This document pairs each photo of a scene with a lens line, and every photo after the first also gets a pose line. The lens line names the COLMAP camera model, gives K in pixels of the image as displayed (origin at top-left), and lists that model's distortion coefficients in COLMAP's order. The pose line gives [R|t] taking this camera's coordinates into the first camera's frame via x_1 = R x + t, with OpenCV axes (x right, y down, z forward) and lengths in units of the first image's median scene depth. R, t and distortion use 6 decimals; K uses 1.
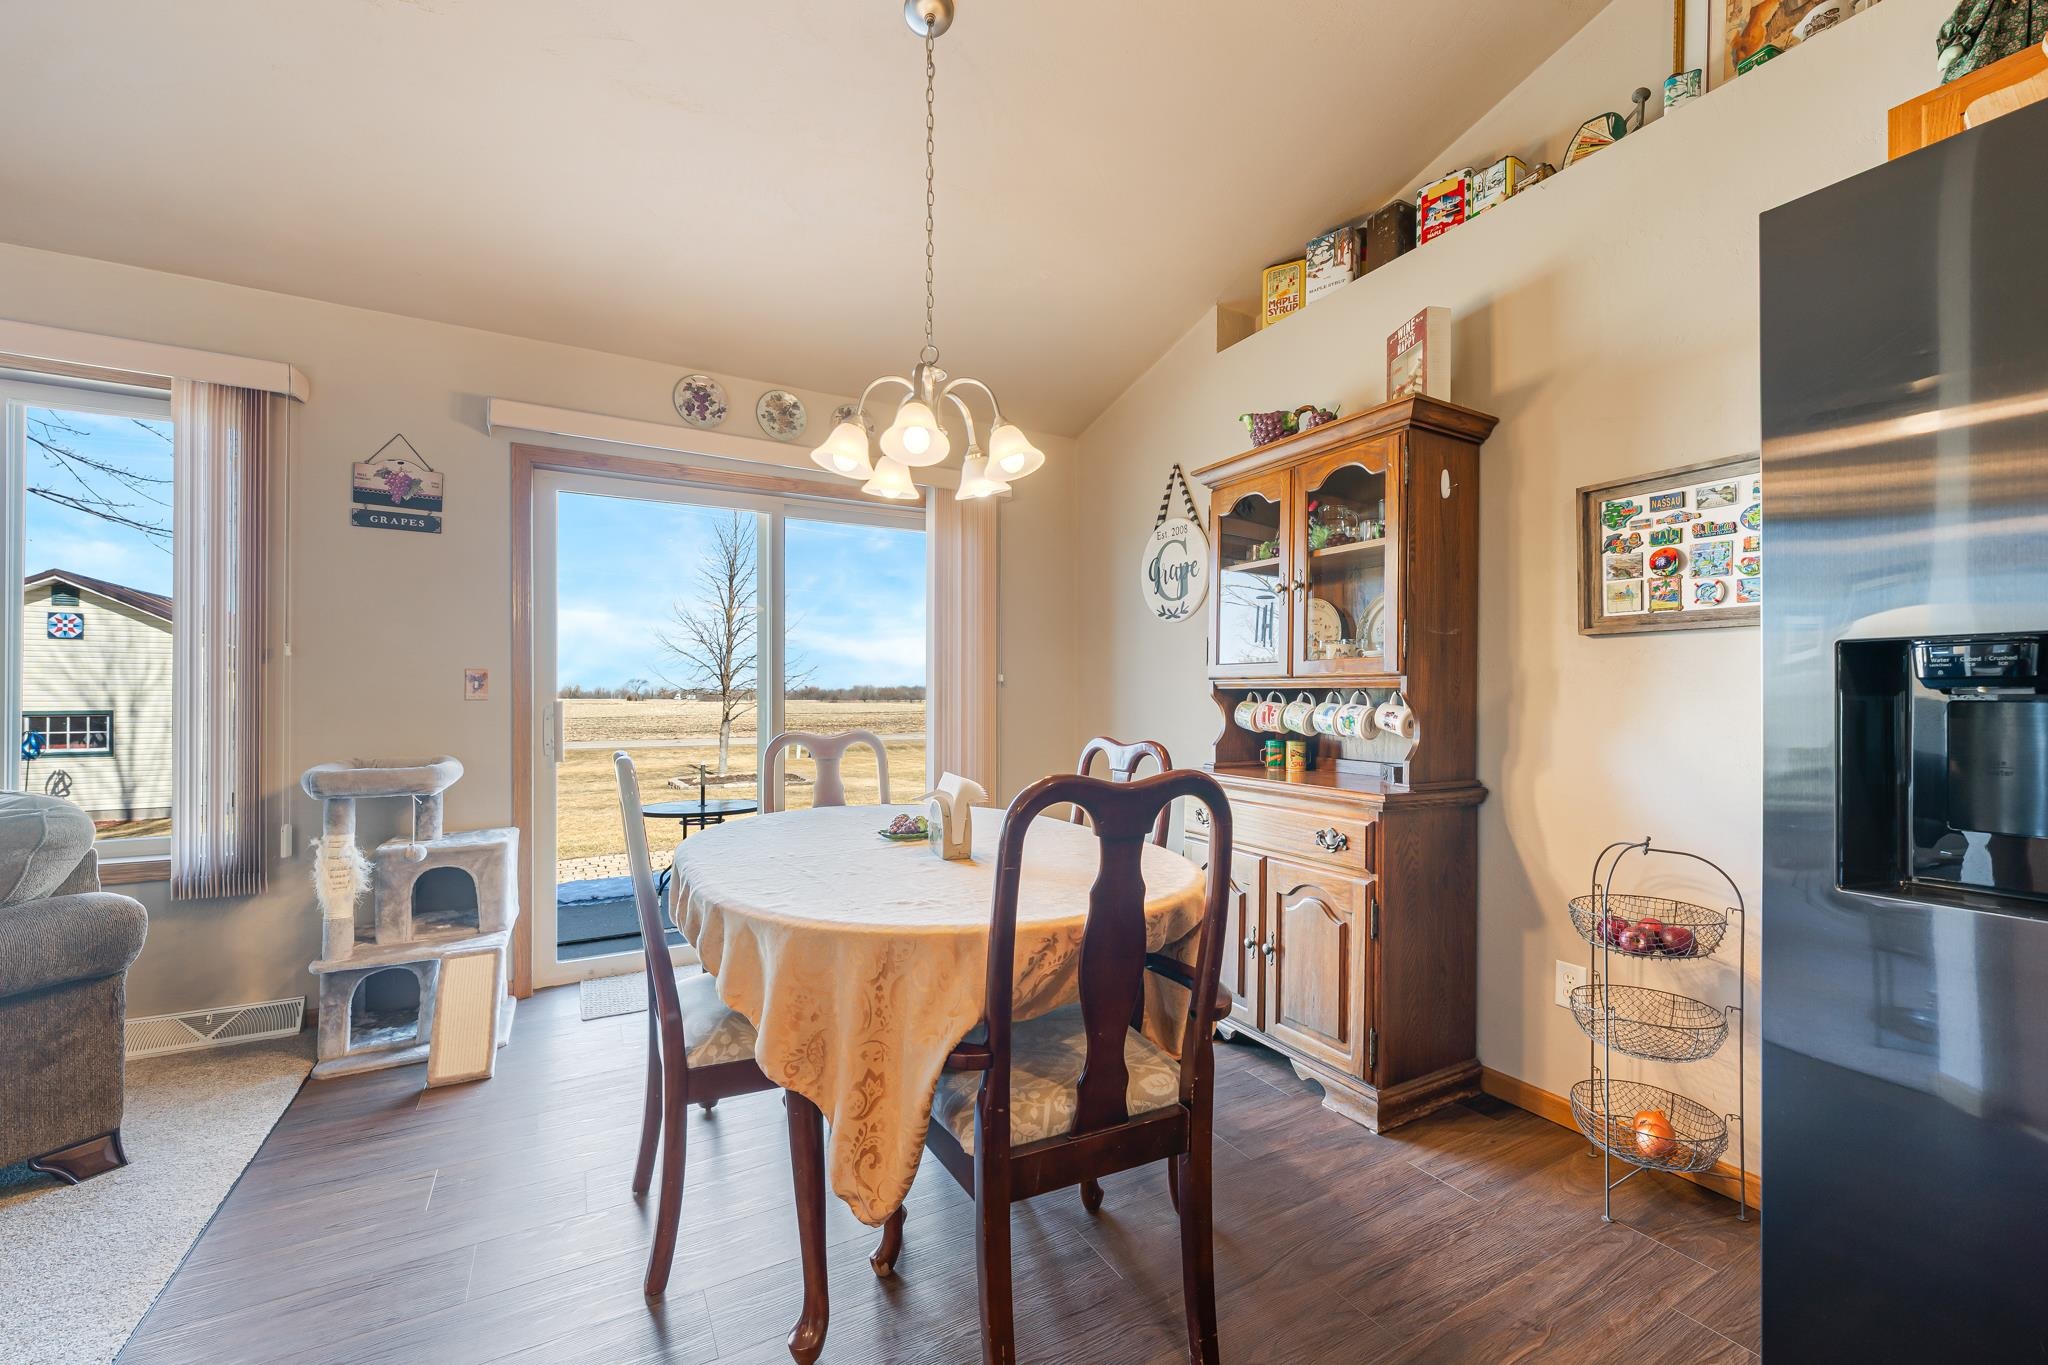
lens RADIAL K [[814.9, 0, 1028.9], [0, 814.9, 695.5], [0, 0, 1]] dist [0.002078, -0.000519]
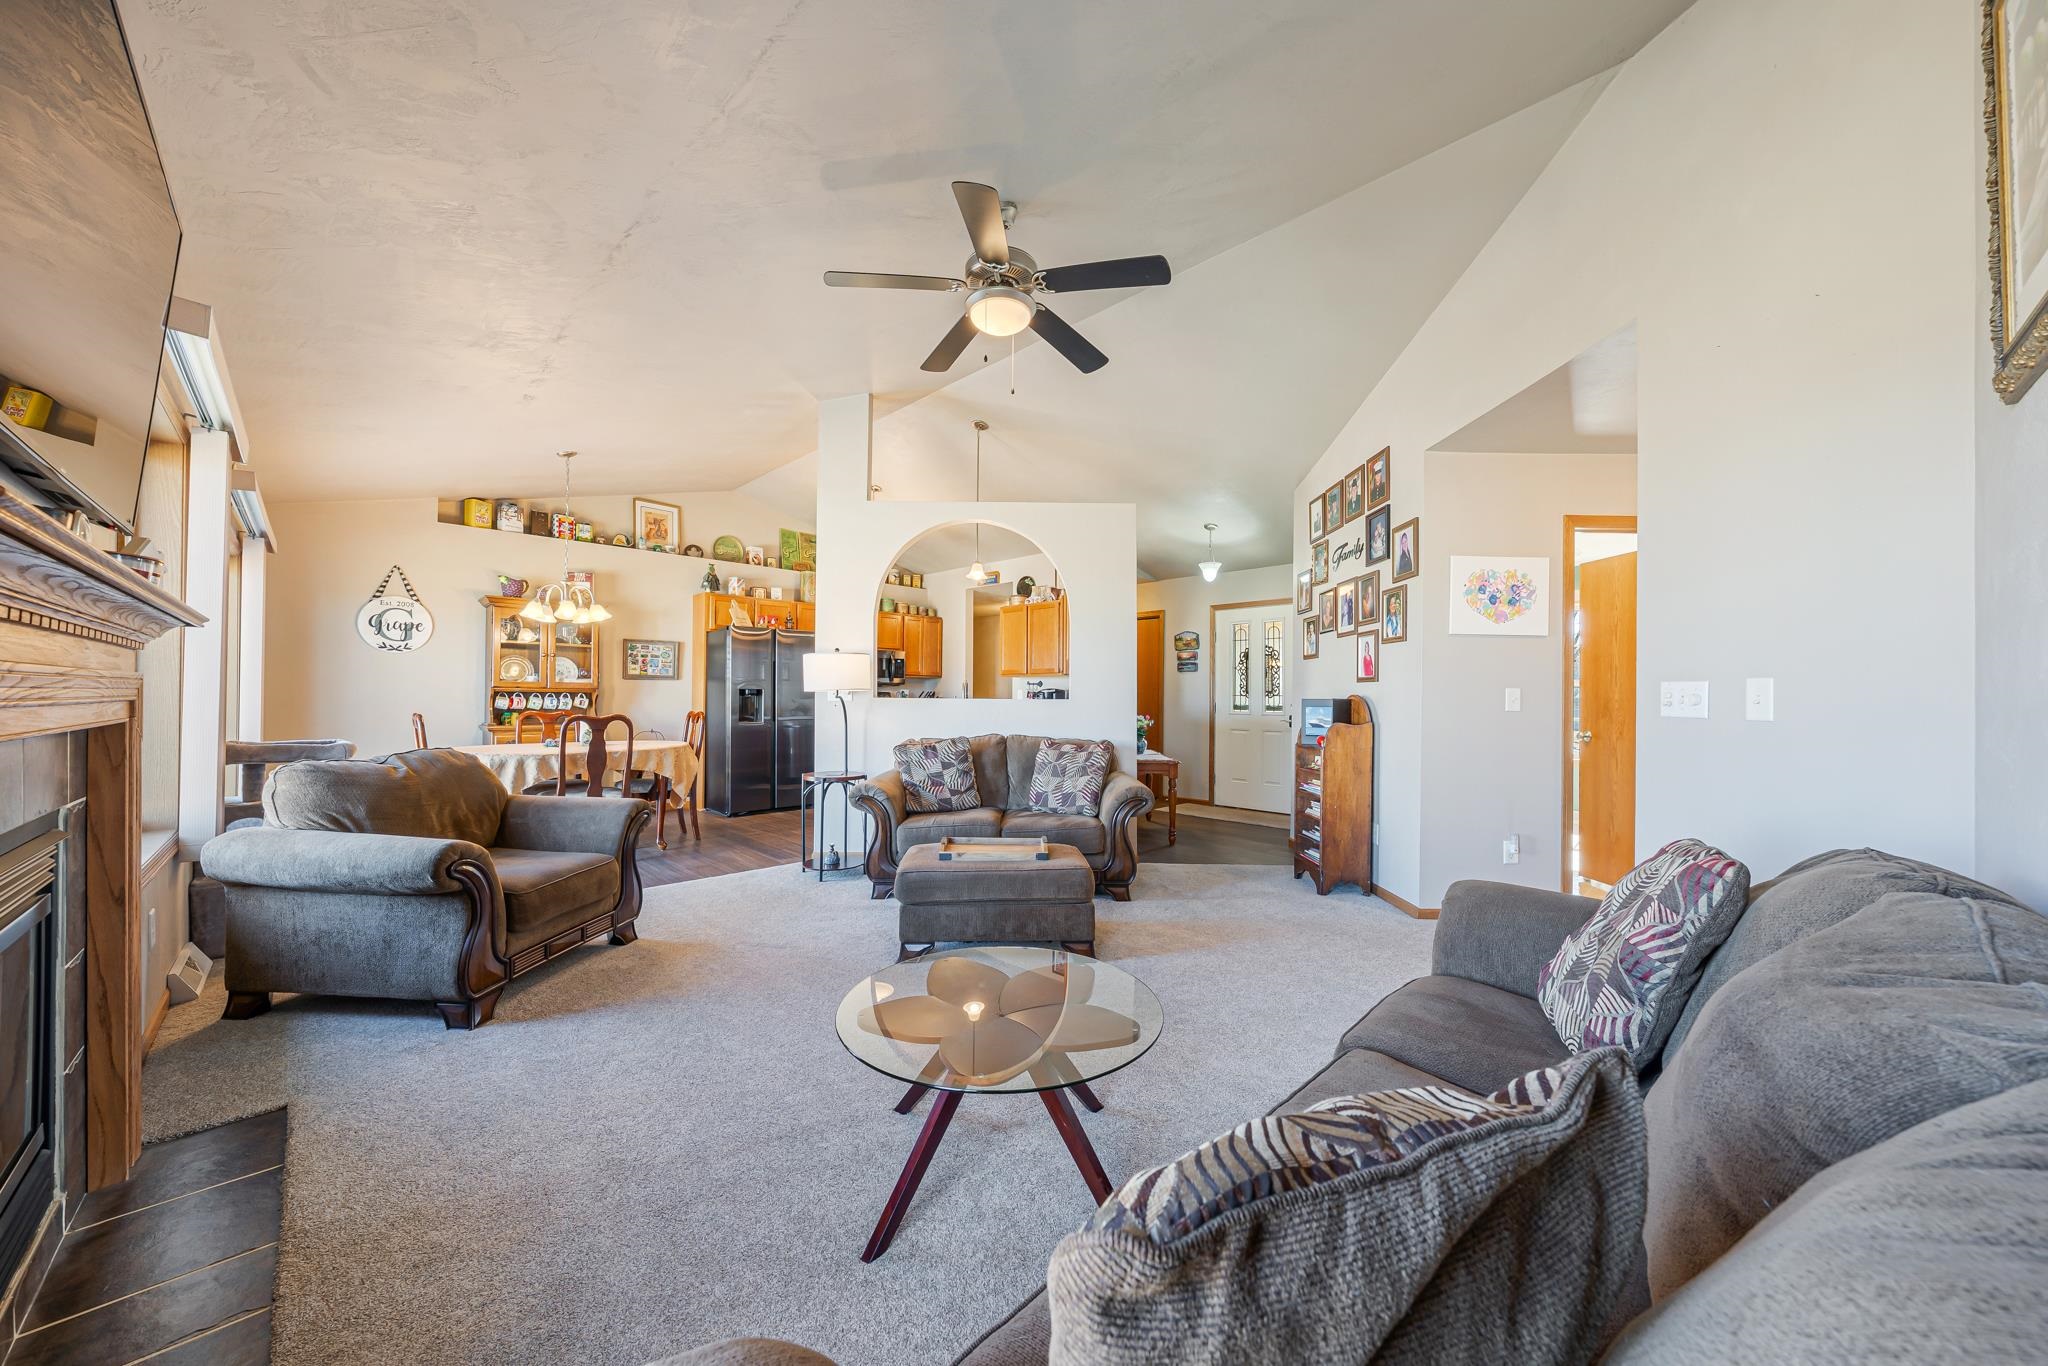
lens RADIAL K [[713.9, 0, 1026.8], [0, 713.9, 694.8], [0, 0, 1]] dist [-0.003321, 0.001169]
pose [[-0.262255, -0.000611, 0.964998, -2.565011], [-0.011059, 0.999936, -0.002372, -0.012456], [-0.964935, -0.011294, -0.262245, 0.081644]]
